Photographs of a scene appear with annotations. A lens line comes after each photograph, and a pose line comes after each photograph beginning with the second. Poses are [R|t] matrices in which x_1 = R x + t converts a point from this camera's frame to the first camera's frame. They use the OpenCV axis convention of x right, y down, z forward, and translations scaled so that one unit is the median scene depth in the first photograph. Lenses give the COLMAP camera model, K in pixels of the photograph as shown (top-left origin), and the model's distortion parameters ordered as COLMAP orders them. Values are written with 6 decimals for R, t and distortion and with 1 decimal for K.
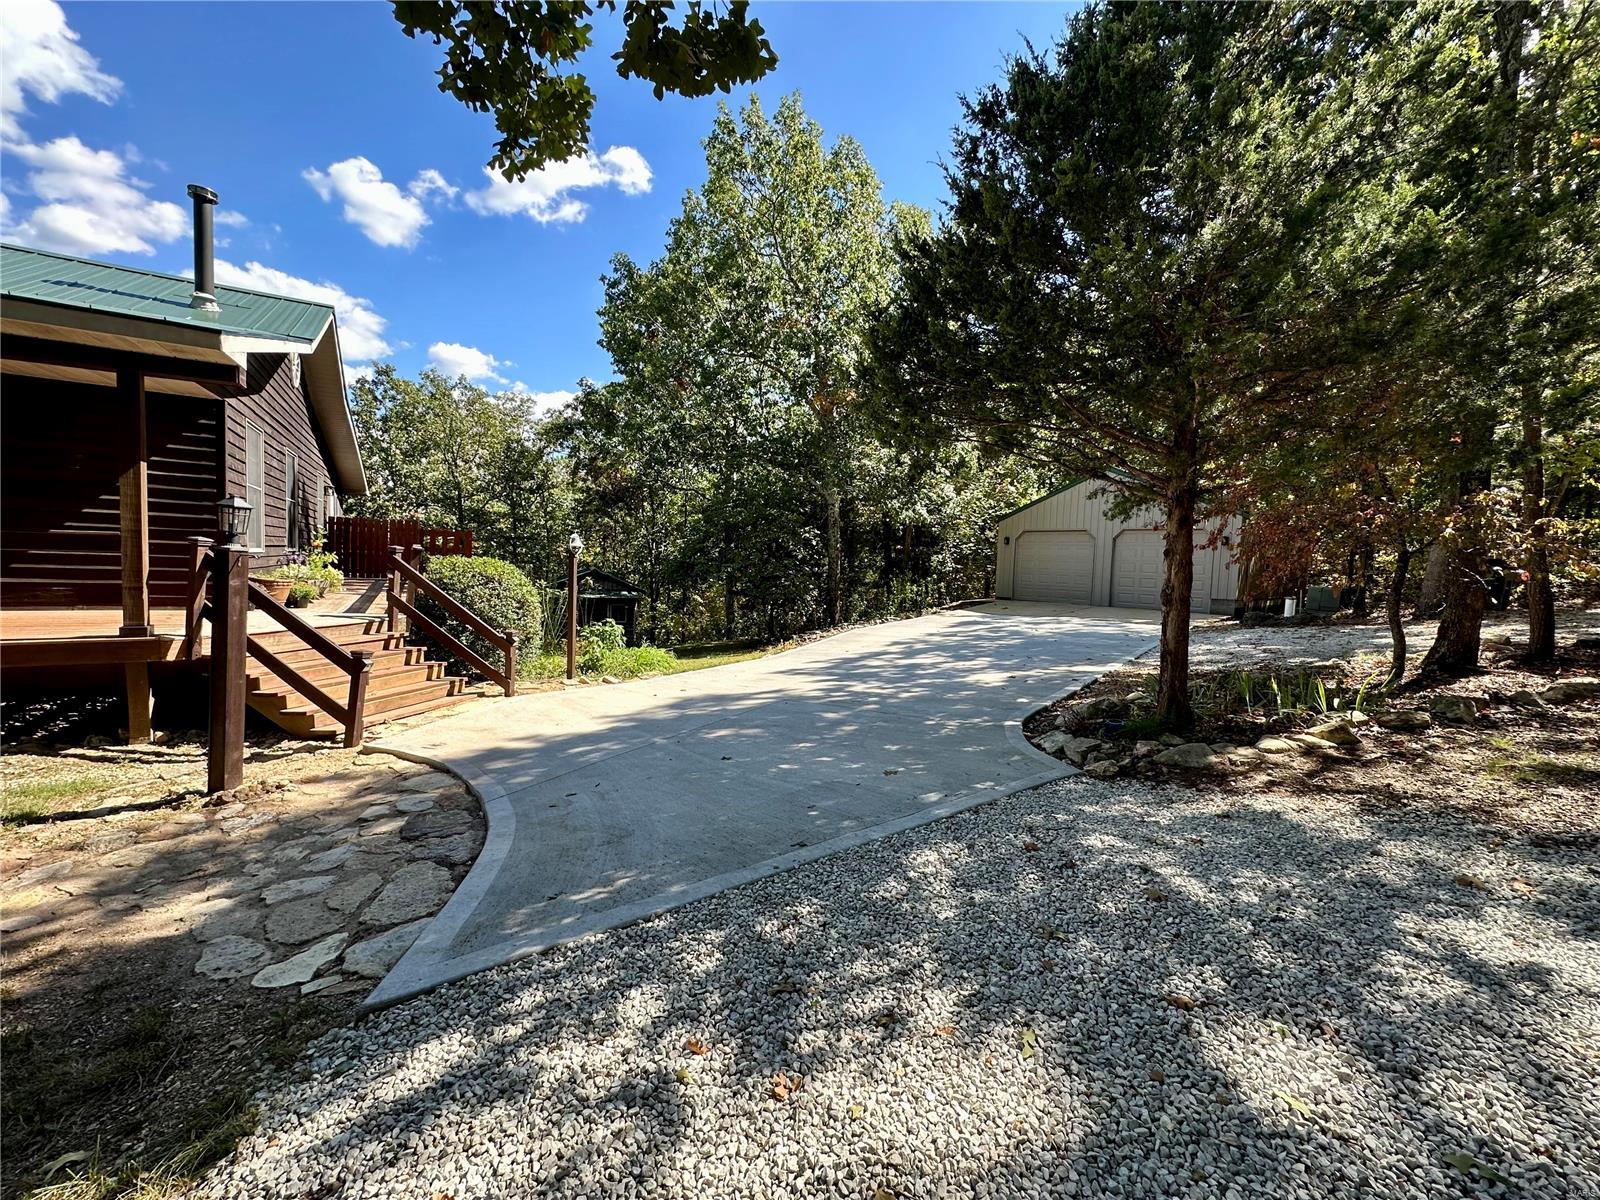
lens RADIAL K [[642.2, 0, 798.7], [0, 642.2, 598.5], [0, 0, 1]] dist [-0.001739, -0.000172]
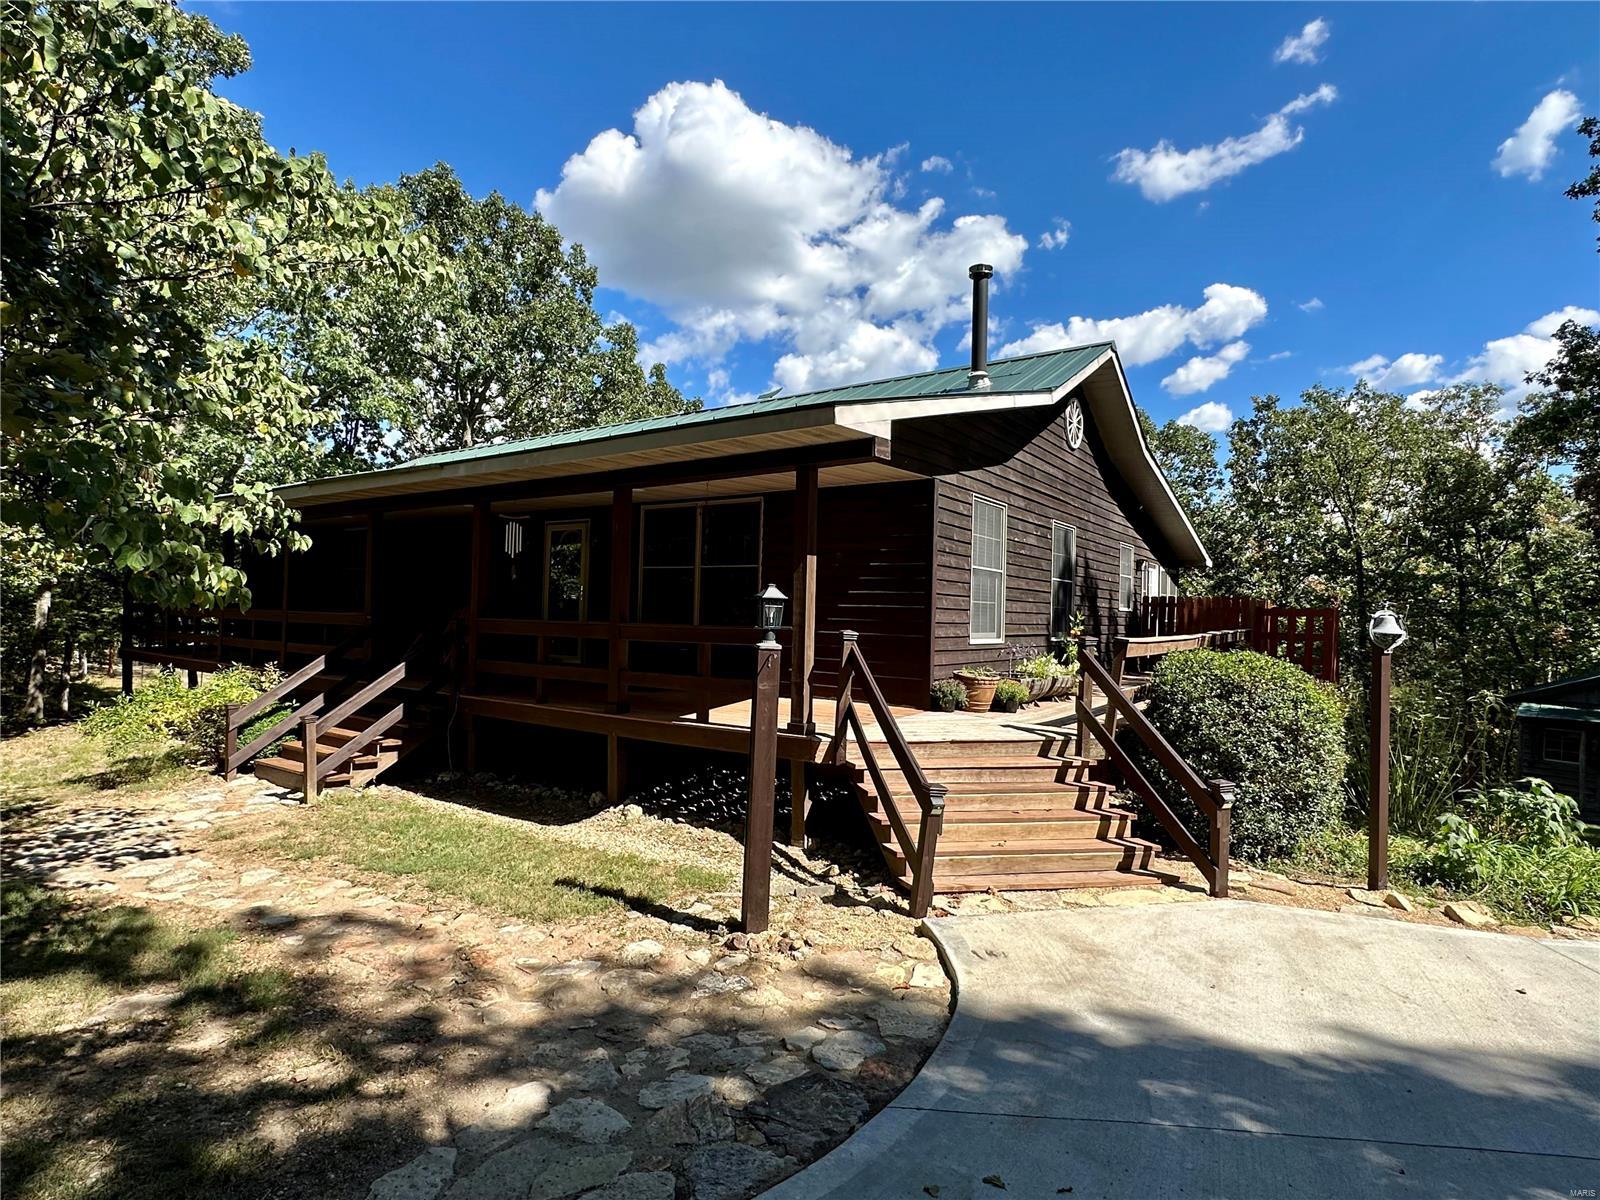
lens RADIAL K [[834.8, 0, 800.1], [0, 834.8, 594.3], [0, 0, 1]] dist [-0.000634, 0.000794]
pose [[0.414706, -0.048798, -0.908646, 0.091083], [-0.061301, 0.994794, -0.081402, -0.034536], [0.907888, 0.089459, 0.409556, 0.338137]]
